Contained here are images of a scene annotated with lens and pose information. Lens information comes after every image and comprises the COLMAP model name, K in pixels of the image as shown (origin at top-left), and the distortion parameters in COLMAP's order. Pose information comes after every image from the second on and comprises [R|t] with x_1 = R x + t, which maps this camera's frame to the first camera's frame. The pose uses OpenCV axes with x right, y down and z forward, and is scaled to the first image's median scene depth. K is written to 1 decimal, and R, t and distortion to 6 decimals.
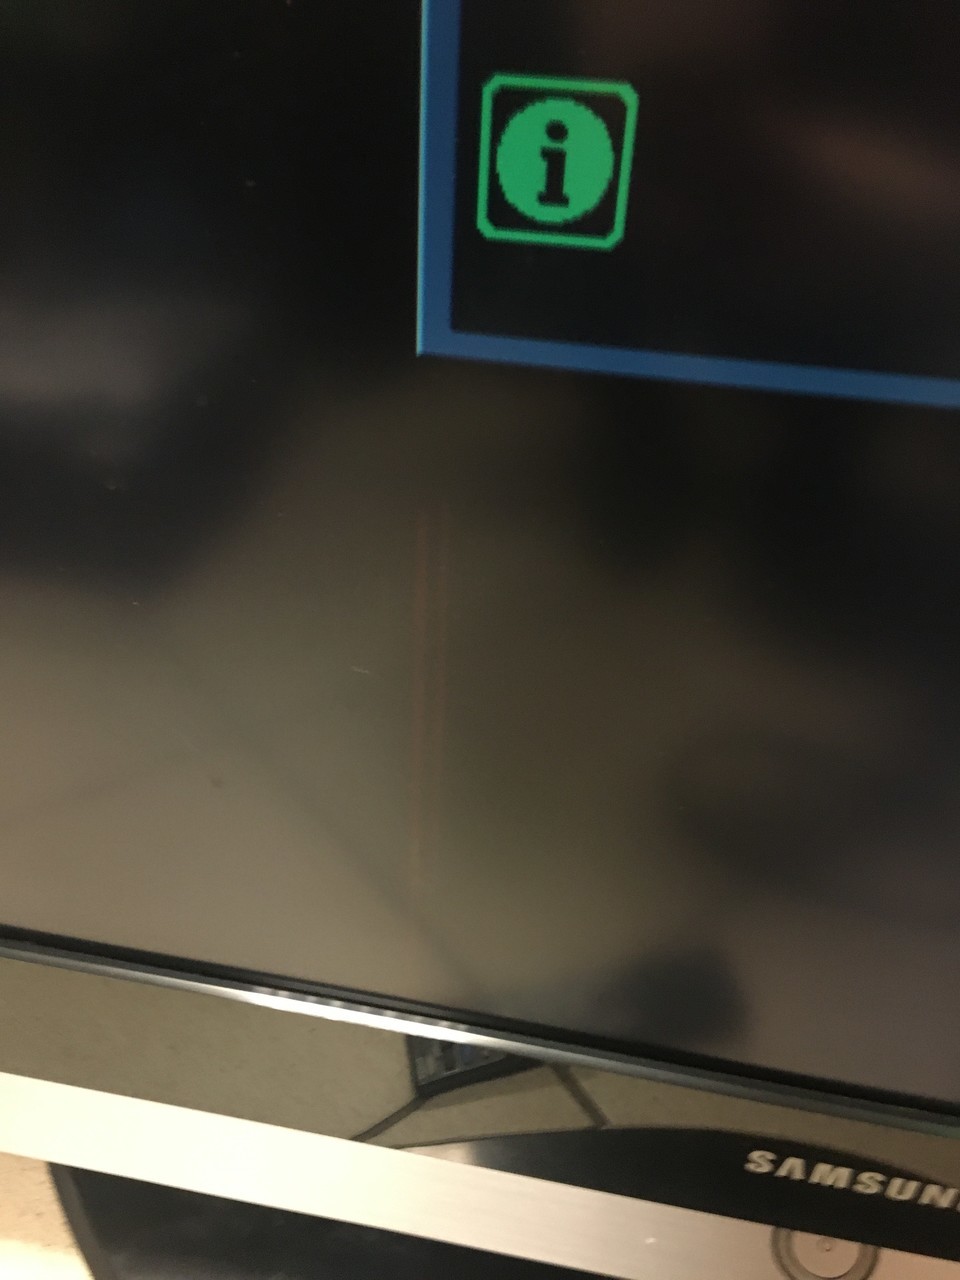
lens RADIAL K [[1071.2, 0, 478.9], [0, 1071.2, 640.7], [0, 0, 1]] dist [0.035806, -0.062707]
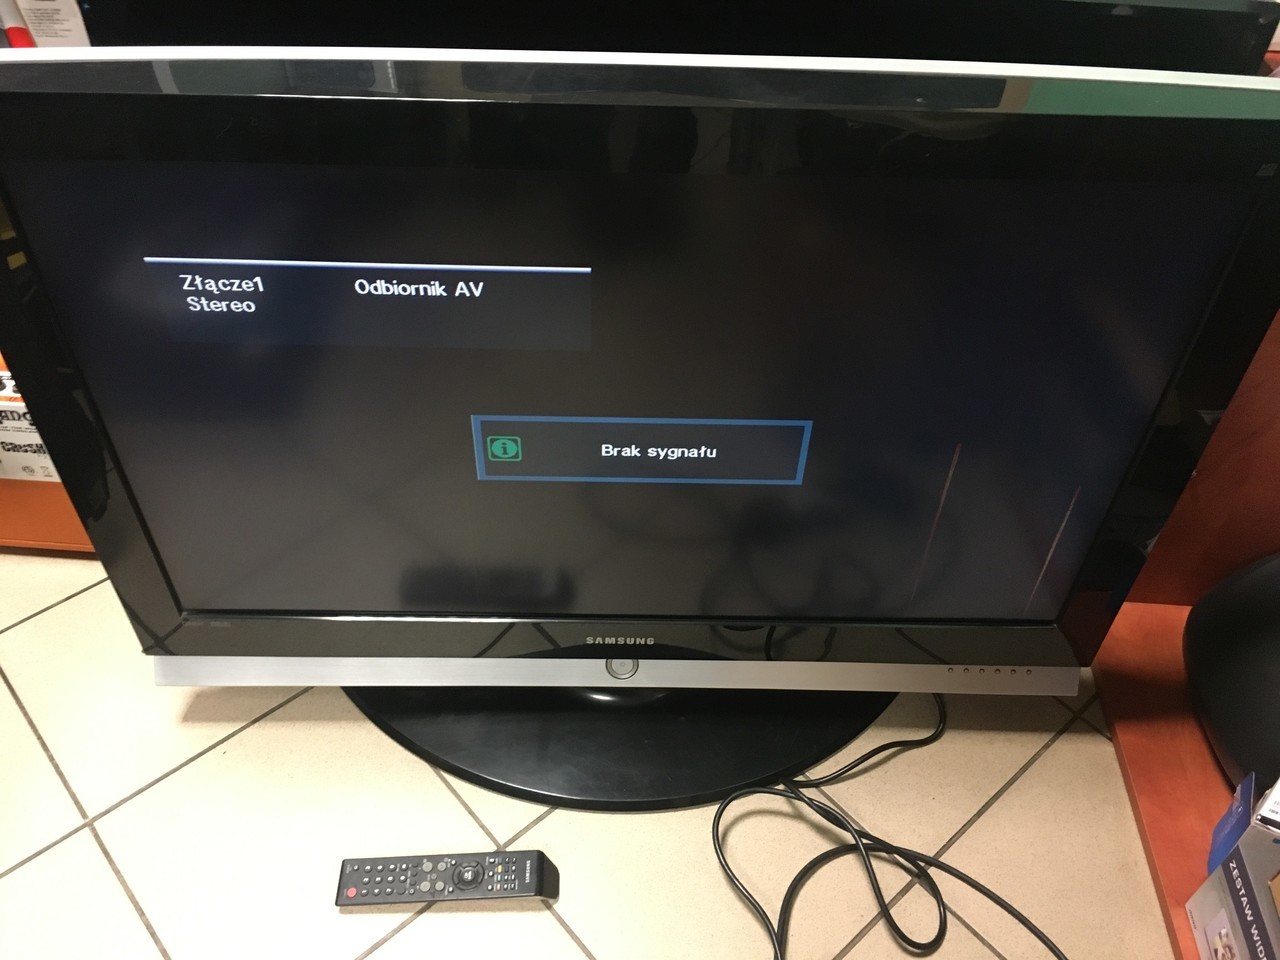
lens RADIAL K [[1071.2, 0, 639.4], [0, 1071.2, 480.0], [0, 0, 1]] dist [0.035806, -0.062707]
pose [[0.986500, -0.128687, 0.101280, 0.156530], [0.097352, 0.958154, 0.269192, -1.483410], [-0.131684, -0.255698, 0.957746, -3.500058]]
